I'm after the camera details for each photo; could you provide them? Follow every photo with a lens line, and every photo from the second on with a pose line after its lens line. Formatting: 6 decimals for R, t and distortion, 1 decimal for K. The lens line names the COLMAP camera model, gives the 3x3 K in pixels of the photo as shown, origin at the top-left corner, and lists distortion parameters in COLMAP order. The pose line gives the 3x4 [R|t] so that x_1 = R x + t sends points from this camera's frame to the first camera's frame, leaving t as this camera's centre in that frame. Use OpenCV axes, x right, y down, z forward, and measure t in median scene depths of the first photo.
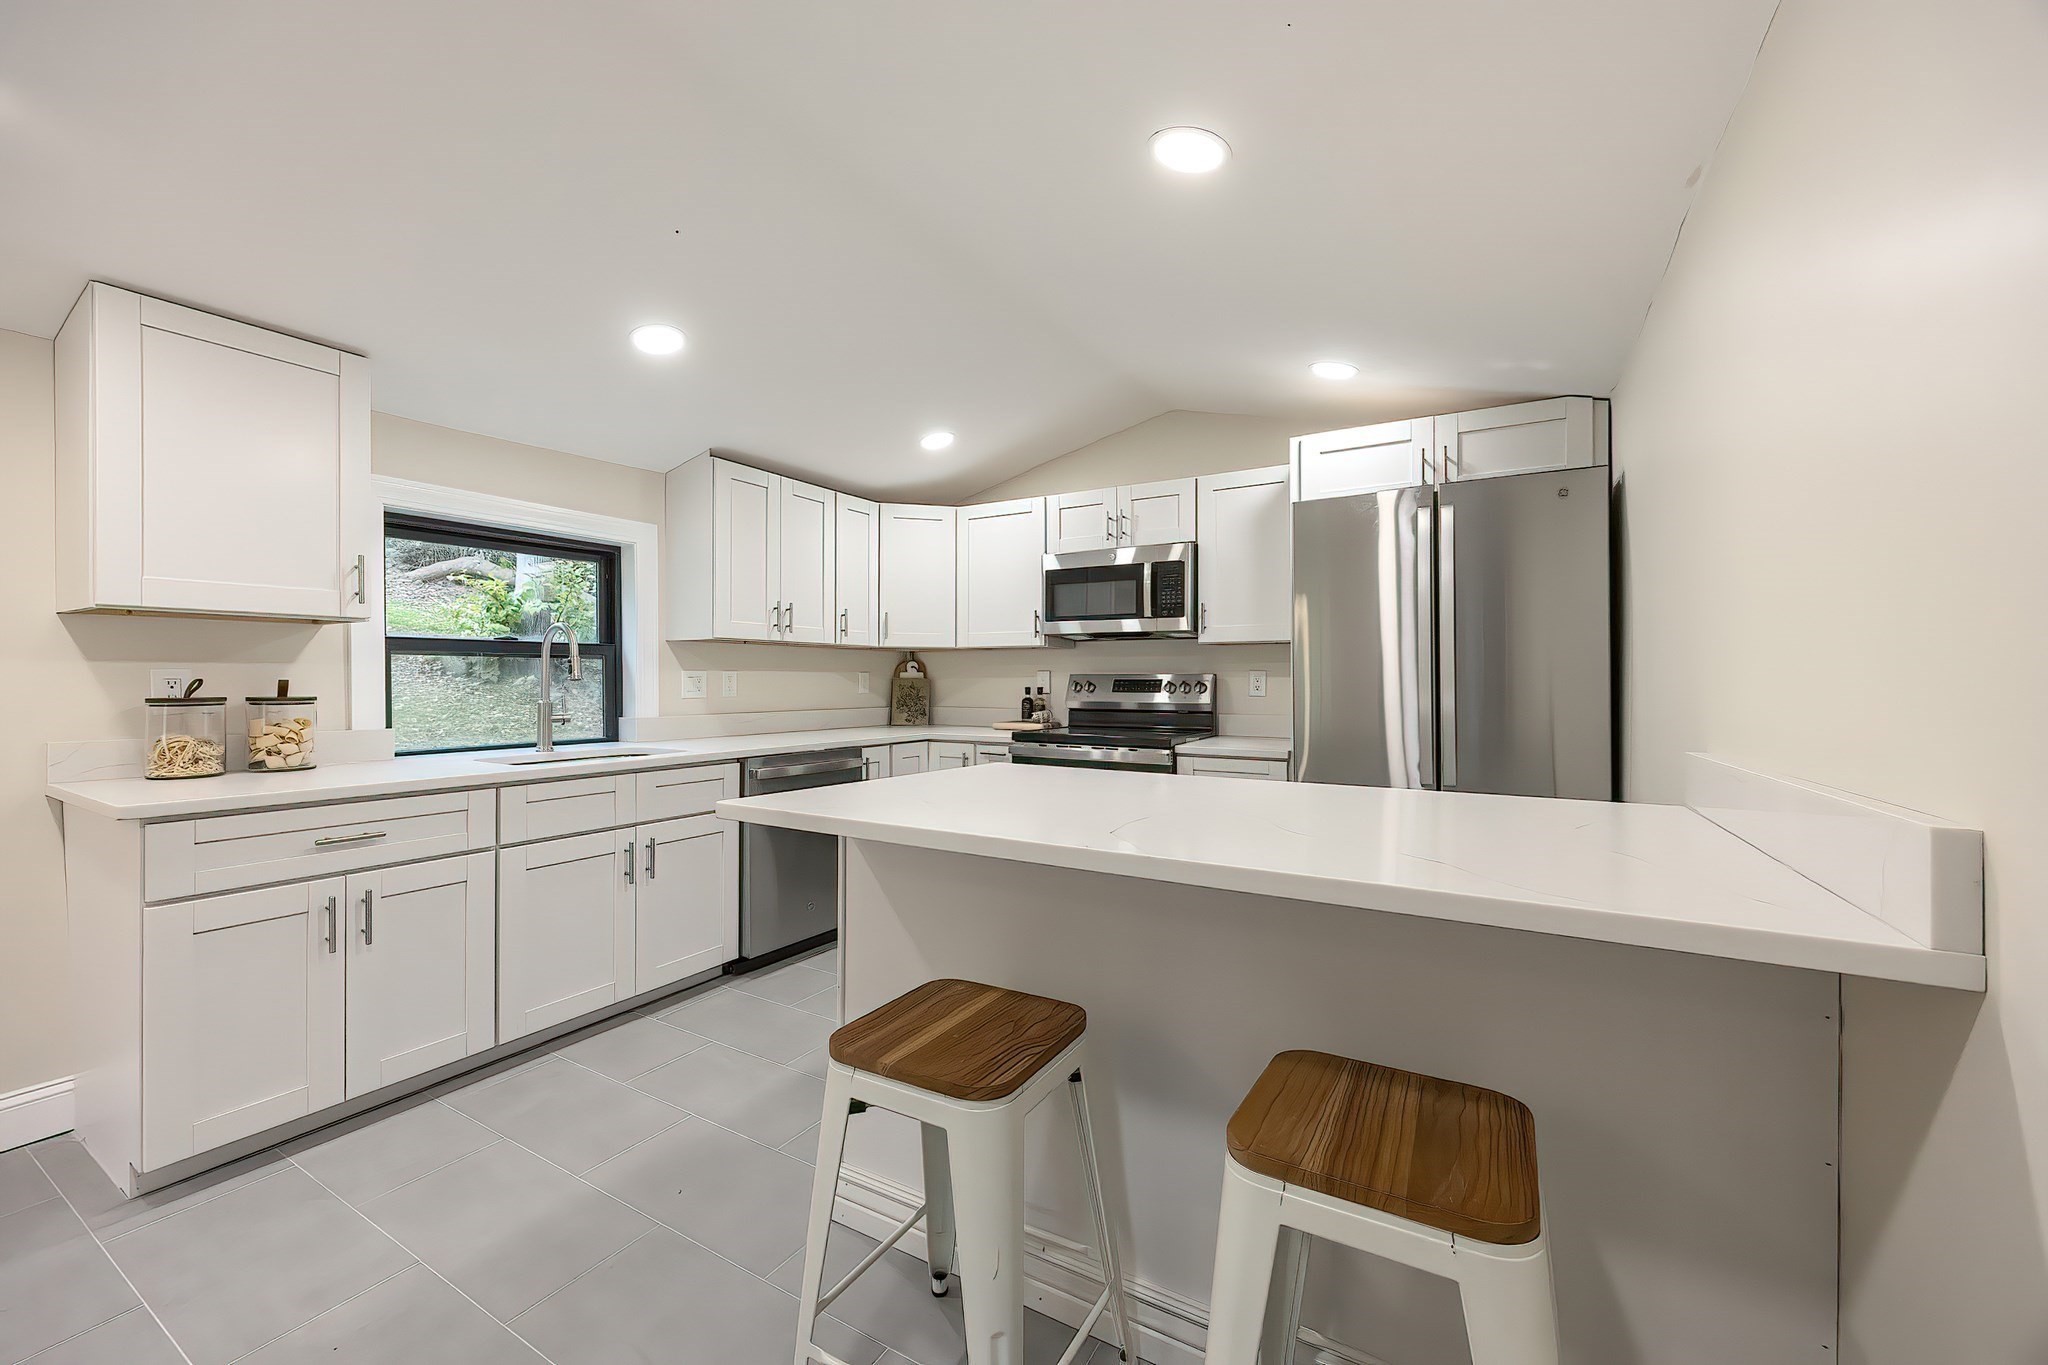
lens RADIAL K [[782.5, 0, 1042.4], [0, 782.5, 680.4], [0, 0, 1]] dist [0.001230, 0.000111]
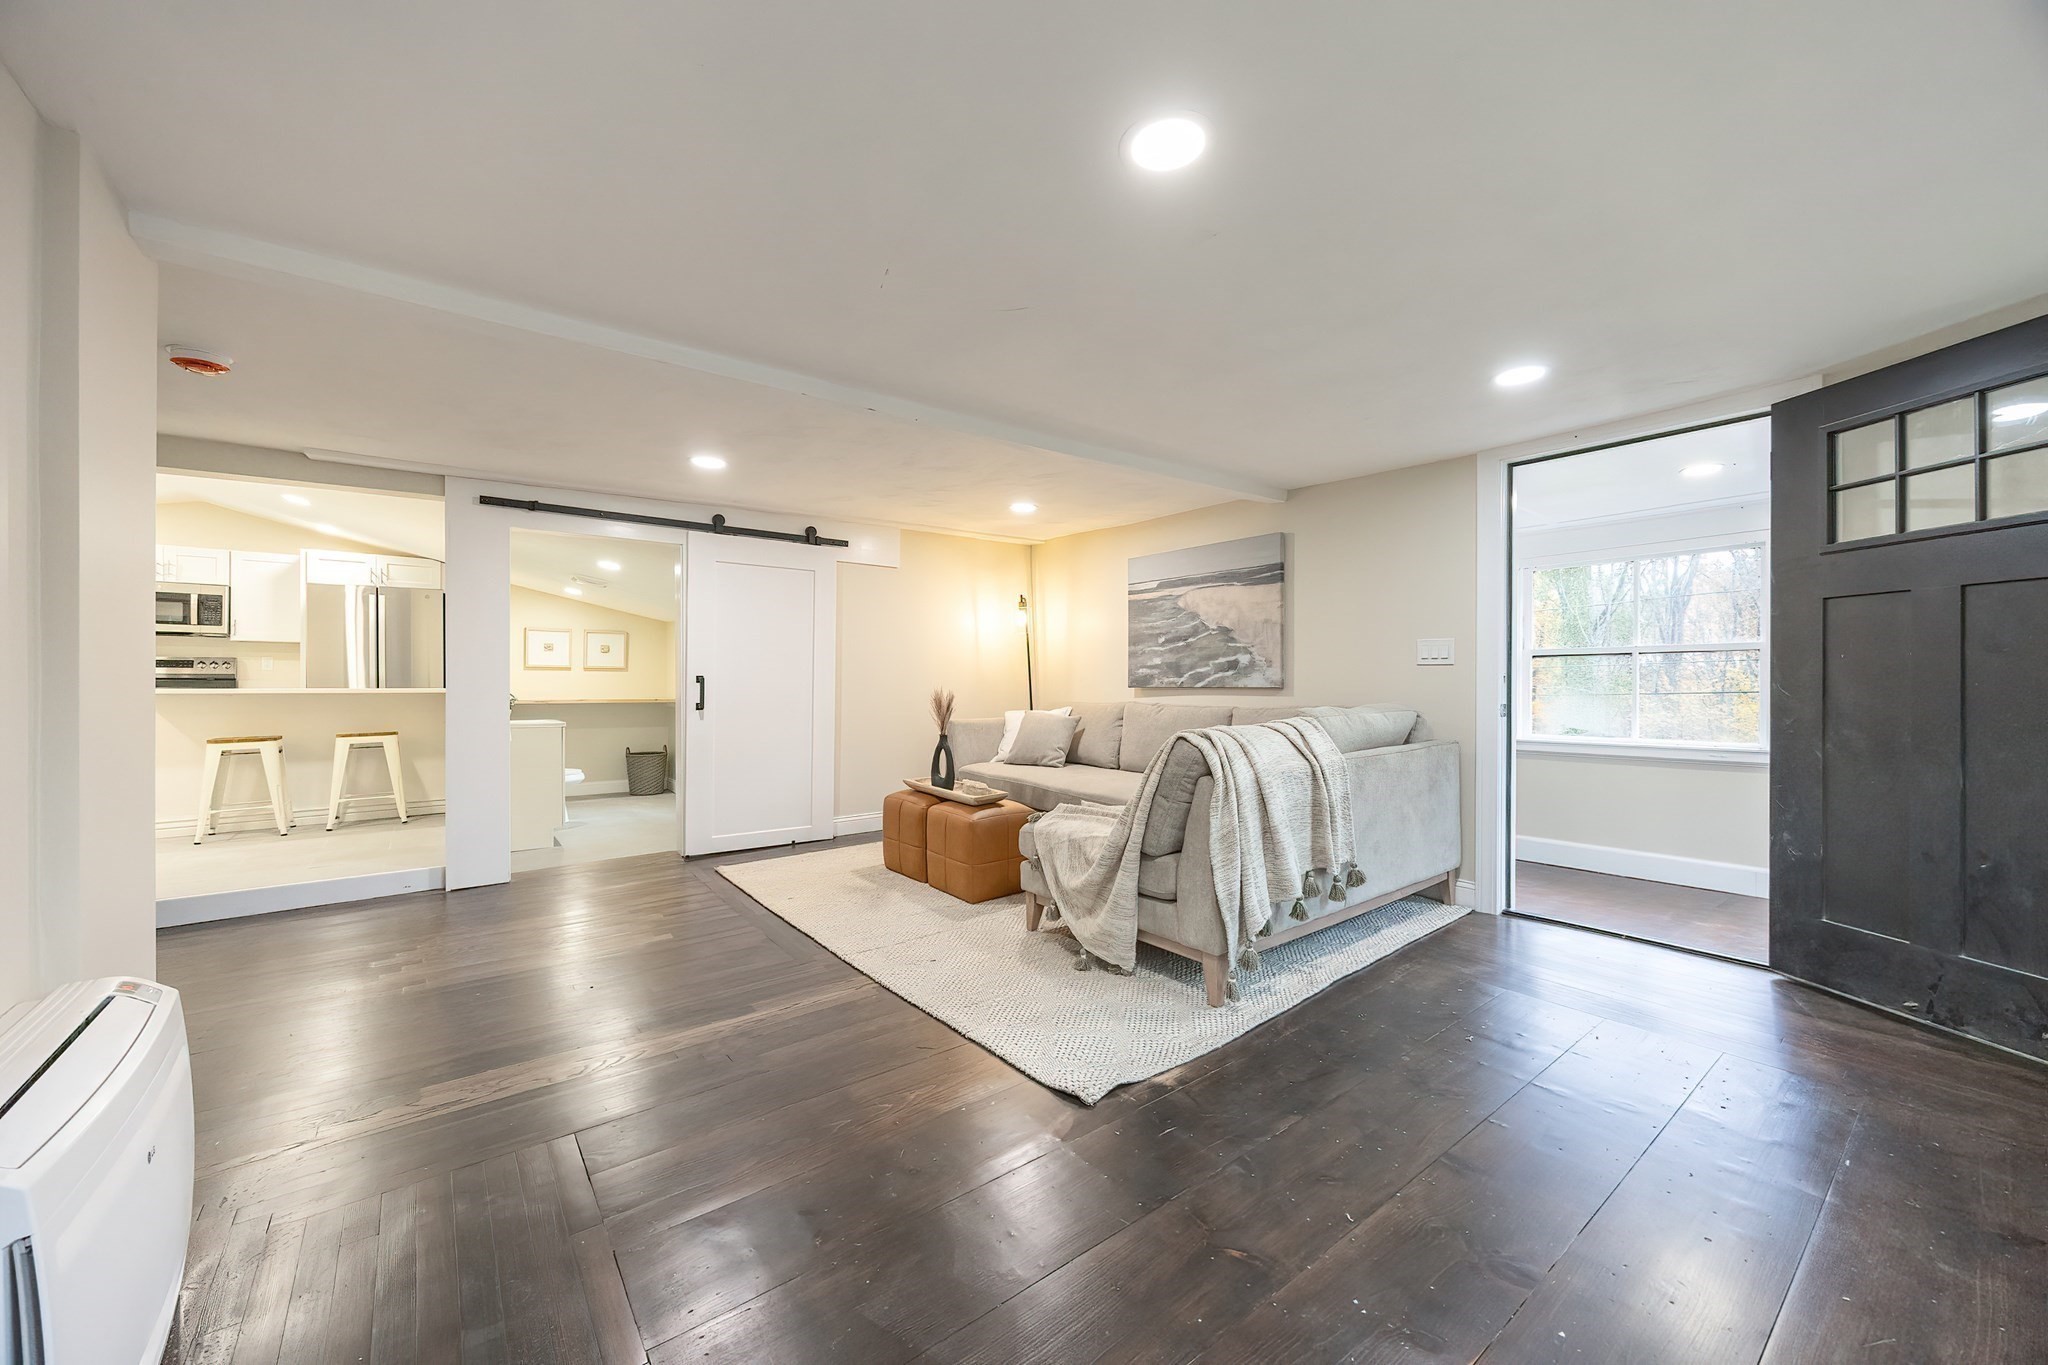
lens RADIAL K [[761.8, 0, 993.4], [0, 761.8, 677.8], [0, 0, 1]] dist [-0.001408, -0.000088]
pose [[0.409538, -0.000755, 0.912293, -0.734931], [0.004086, 0.999991, -0.001006, 0.052377], [-0.912284, 0.004140, 0.409538, -1.445000]]
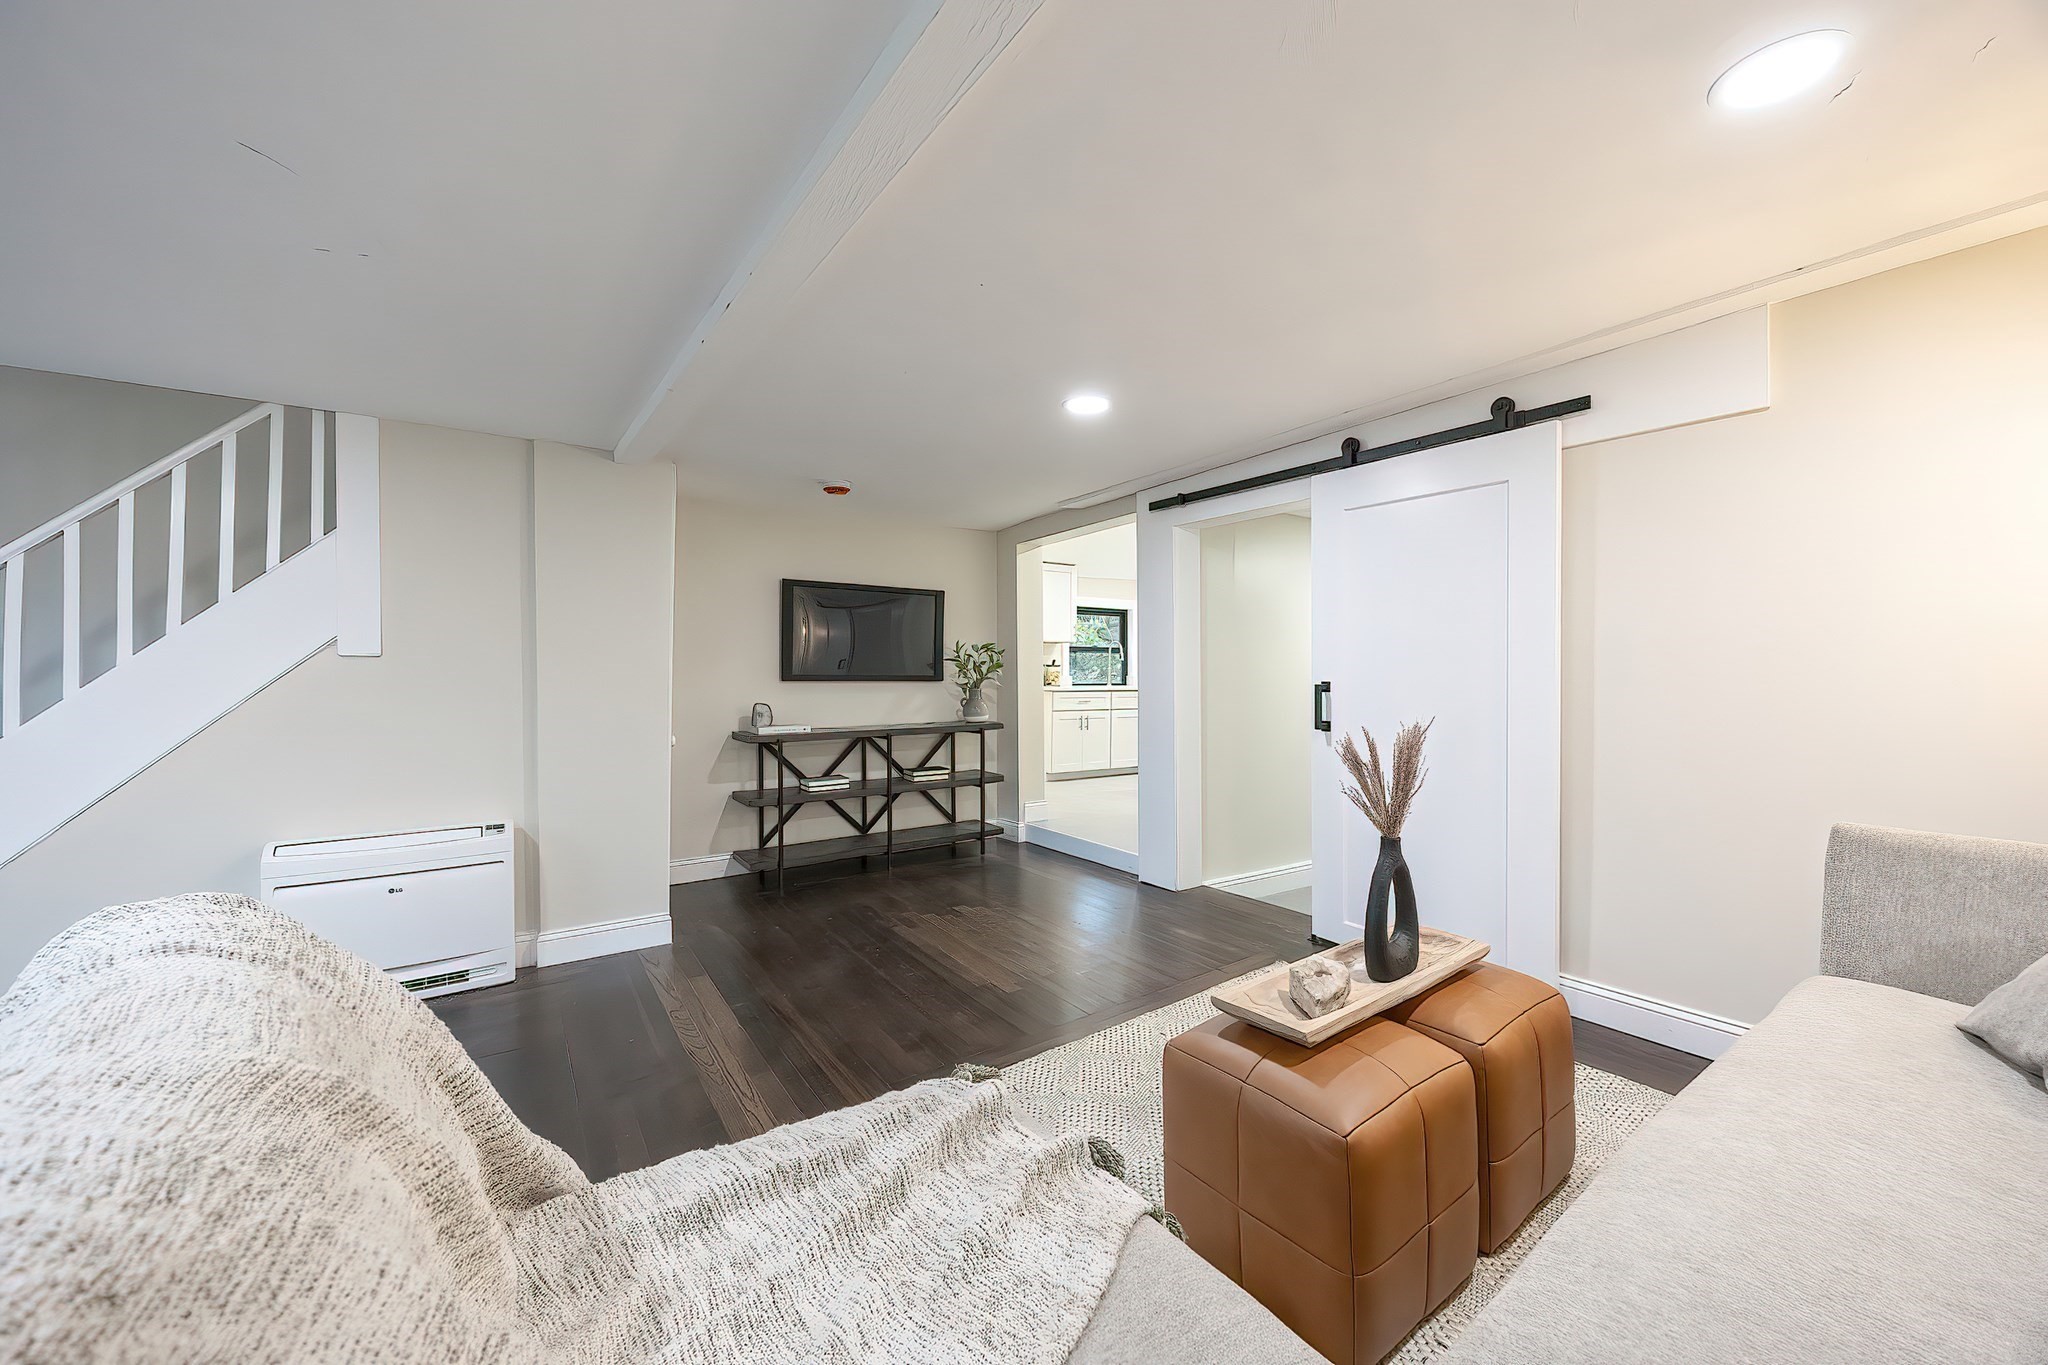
lens RADIAL K [[786.0, 0, 1059.1], [0, 786.0, 664.4], [0, 0, 1]] dist [-0.000332, -0.000048]
pose [[0.908264, -0.000598, -0.418396, 0.346264], [-0.004477, 0.999928, -0.011148, 0.036940], [0.418373, 0.011998, 0.908196, -1.424062]]
